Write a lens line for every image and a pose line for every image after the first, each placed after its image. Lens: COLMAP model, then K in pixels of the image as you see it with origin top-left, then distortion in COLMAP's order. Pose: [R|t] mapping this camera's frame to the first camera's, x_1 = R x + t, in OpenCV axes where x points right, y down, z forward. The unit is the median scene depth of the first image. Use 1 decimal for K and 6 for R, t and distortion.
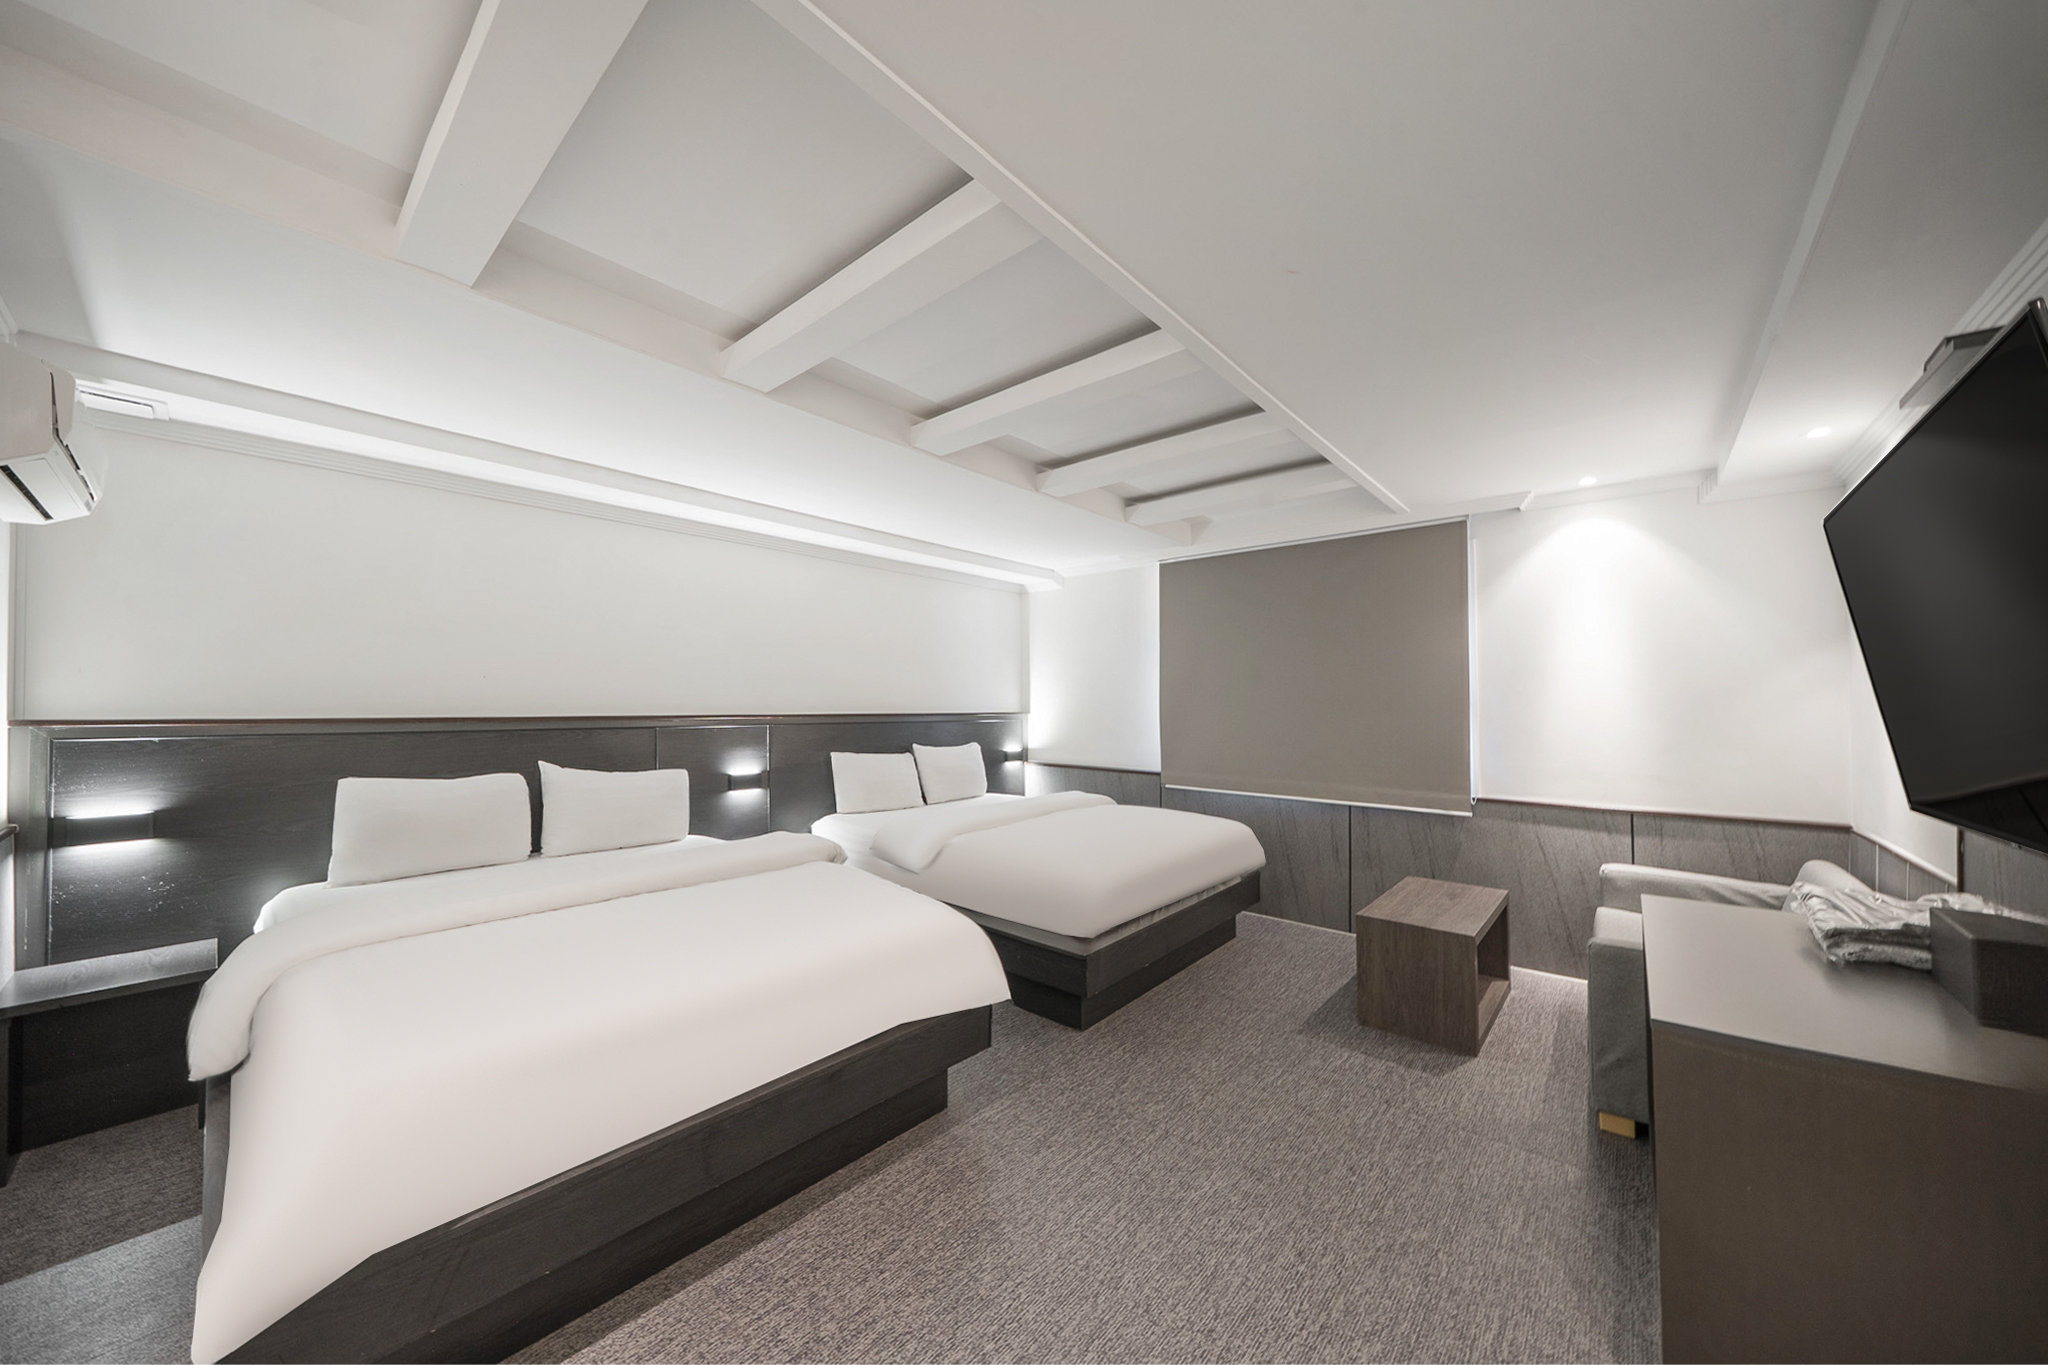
lens RADIAL K [[705.4, 0, 1015.9], [0, 705.4, 681.2], [0, 0, 1]] dist [-0.002300, -0.000060]
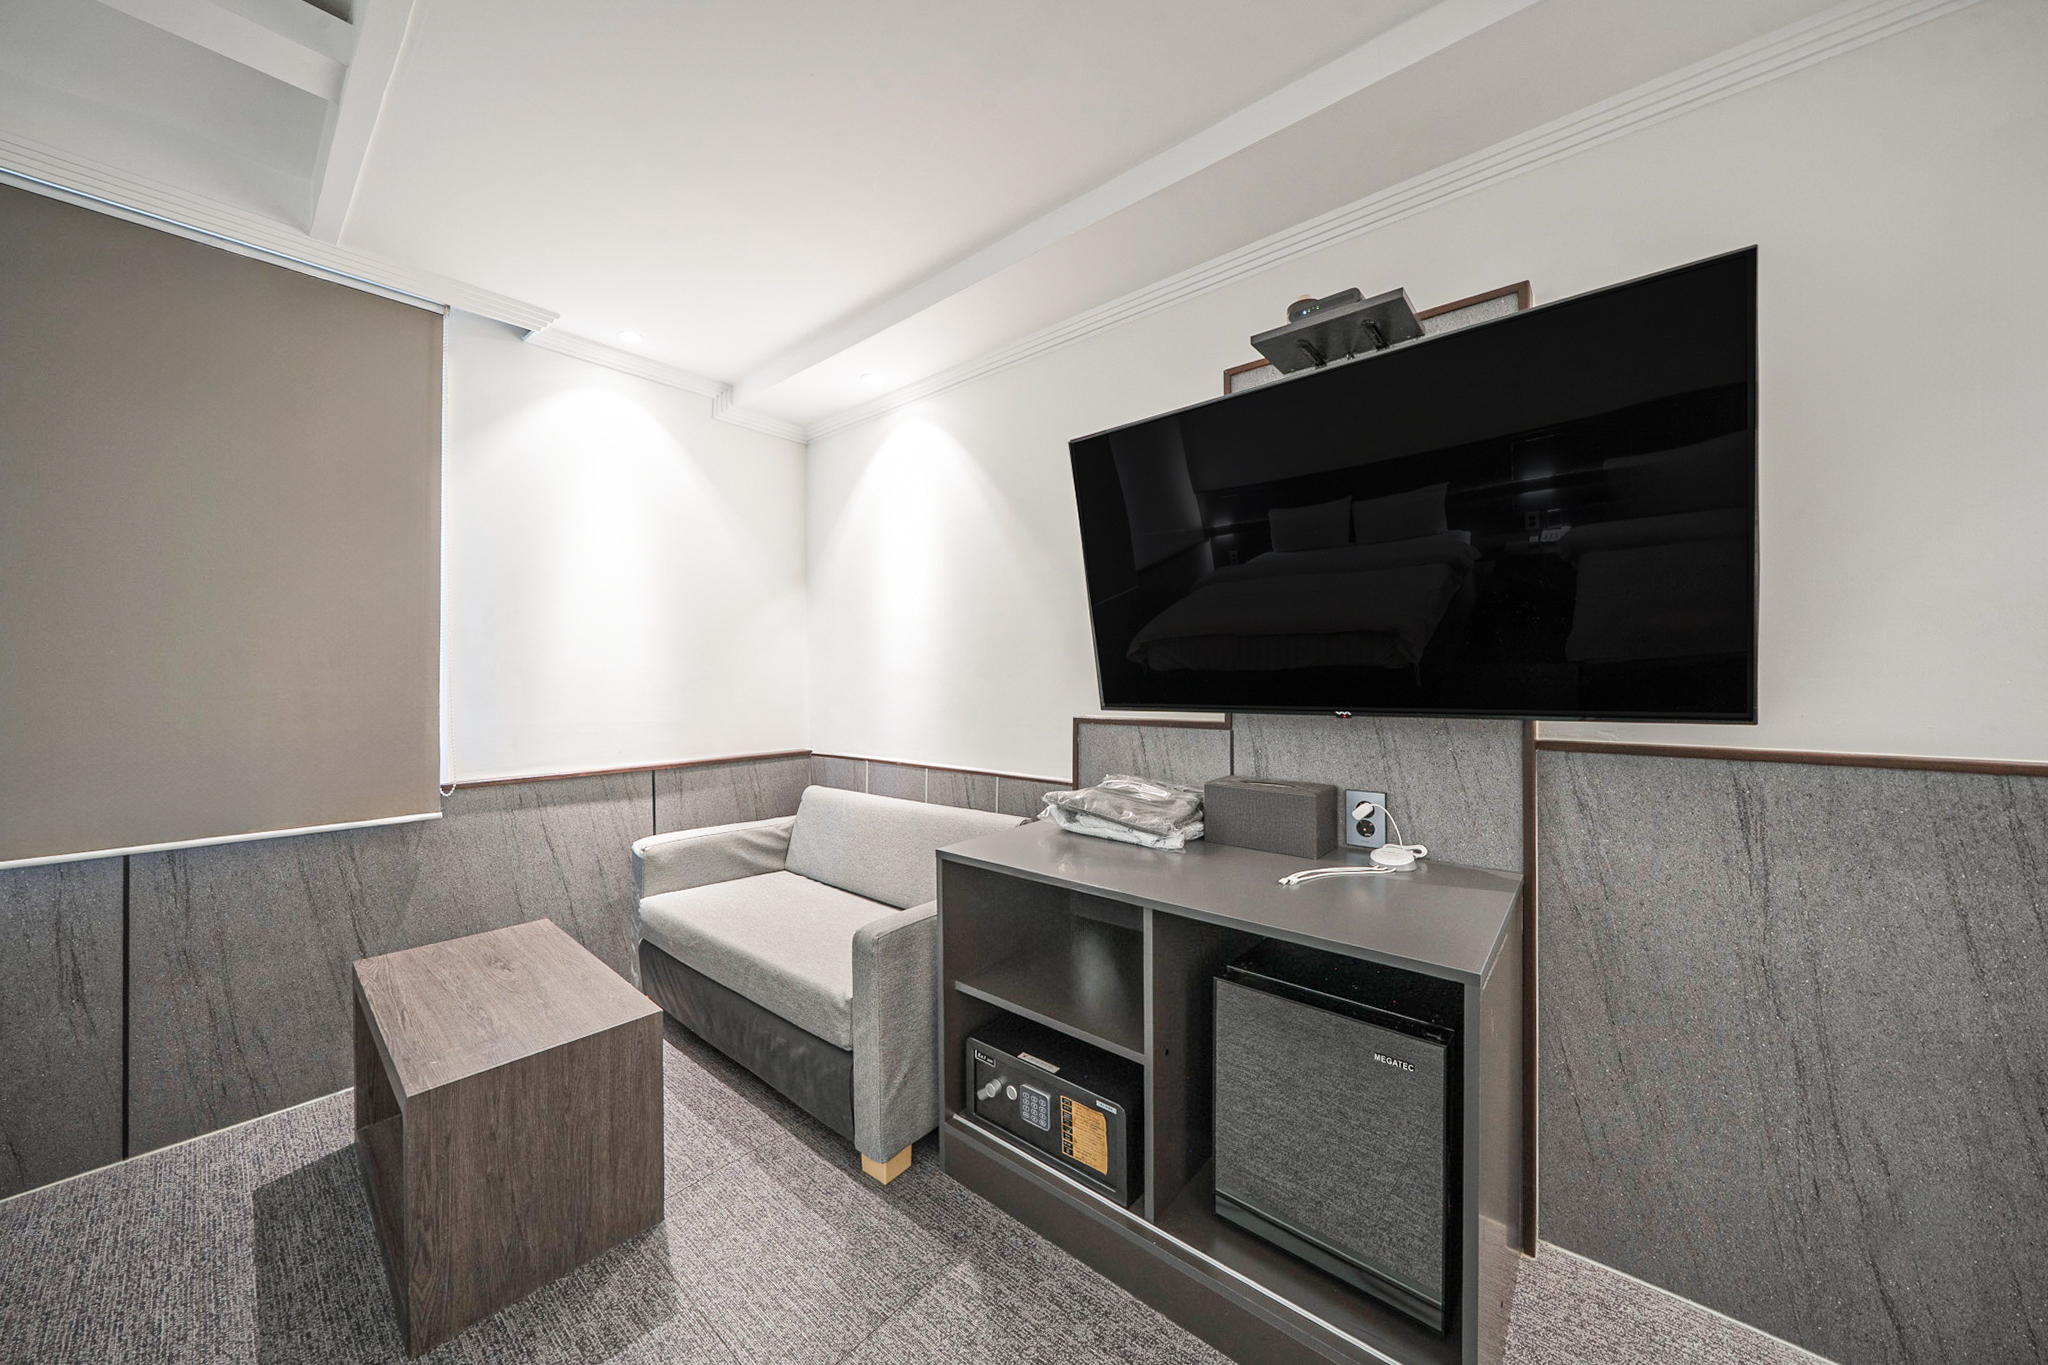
lens RADIAL K [[705.4, 0, 1021.8], [0, 705.4, 667.8], [0, 0, 1]] dist [-0.002300, -0.000060]
pose [[-0.007641, 0.010447, 0.999916, 0.059554], [-0.027120, 0.999575, -0.010651, 0.067240], [-0.999603, -0.027200, -0.007354, 0.585247]]
